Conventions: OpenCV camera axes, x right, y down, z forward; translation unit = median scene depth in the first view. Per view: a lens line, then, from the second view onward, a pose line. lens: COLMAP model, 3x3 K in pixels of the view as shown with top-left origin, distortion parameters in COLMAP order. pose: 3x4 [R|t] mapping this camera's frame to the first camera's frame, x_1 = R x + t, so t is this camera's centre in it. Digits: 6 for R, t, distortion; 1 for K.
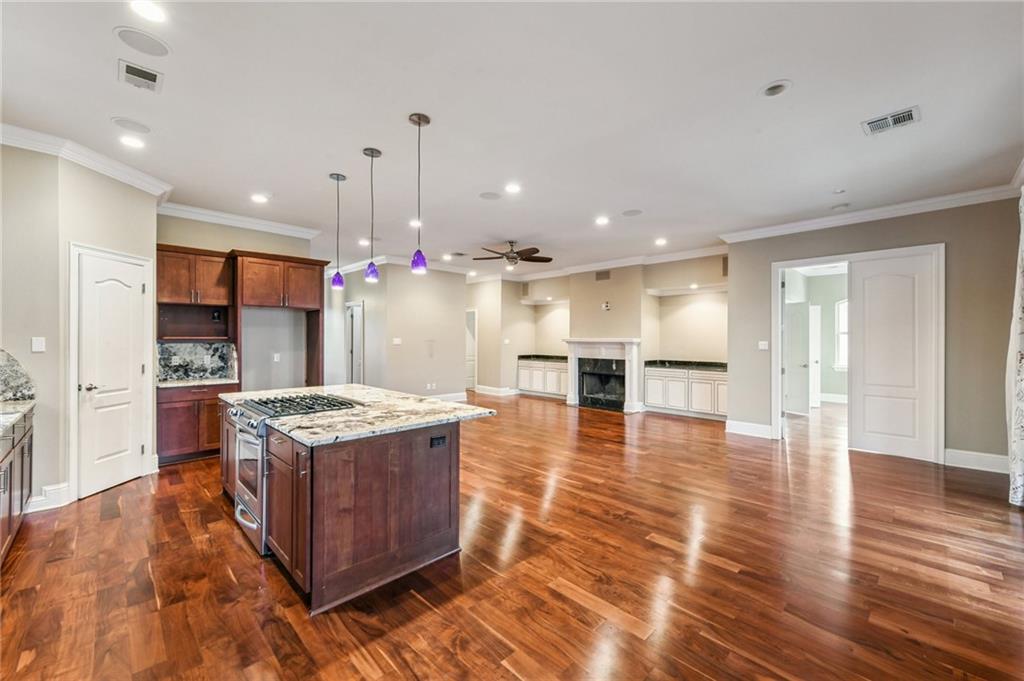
lens RADIAL K [[409.2, 0, 512.0], [0, 409.2, 340.5], [0, 0, 1]] dist [0.000266, -0.000209]
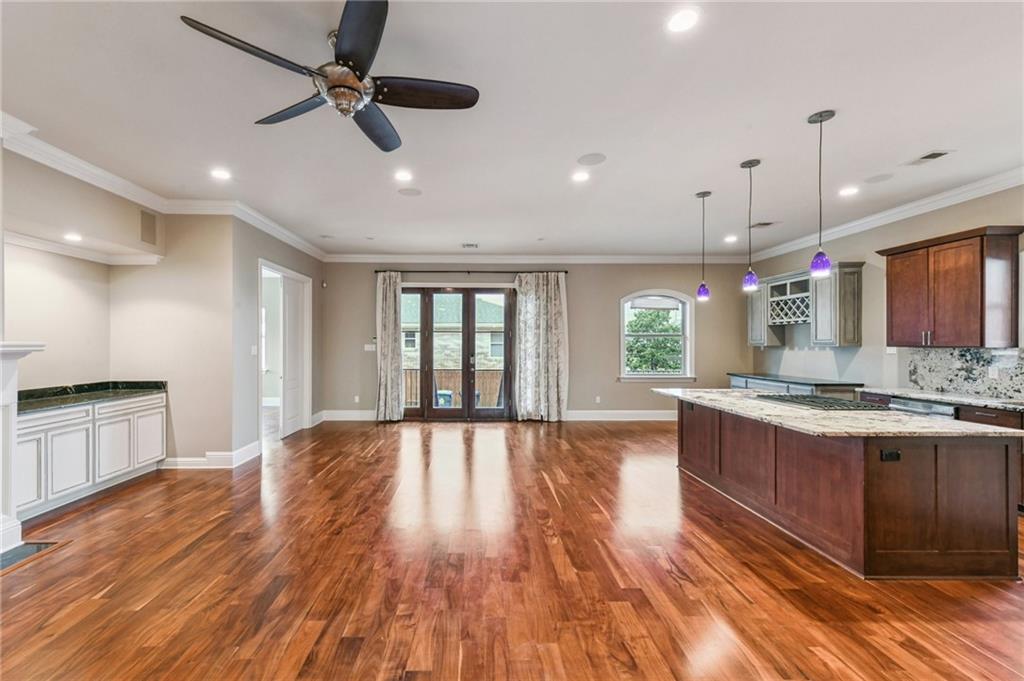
lens RADIAL K [[422.0, 0, 476.9], [0, 422.0, 344.4], [0, 0, 1]] dist [0.002755, 0.000111]
pose [[-0.714409, 0.002954, 0.699723, -0.348800], [0.006611, 0.999975, 0.002529, -0.000360], [-0.699698, 0.006433, -0.714410, 1.308114]]
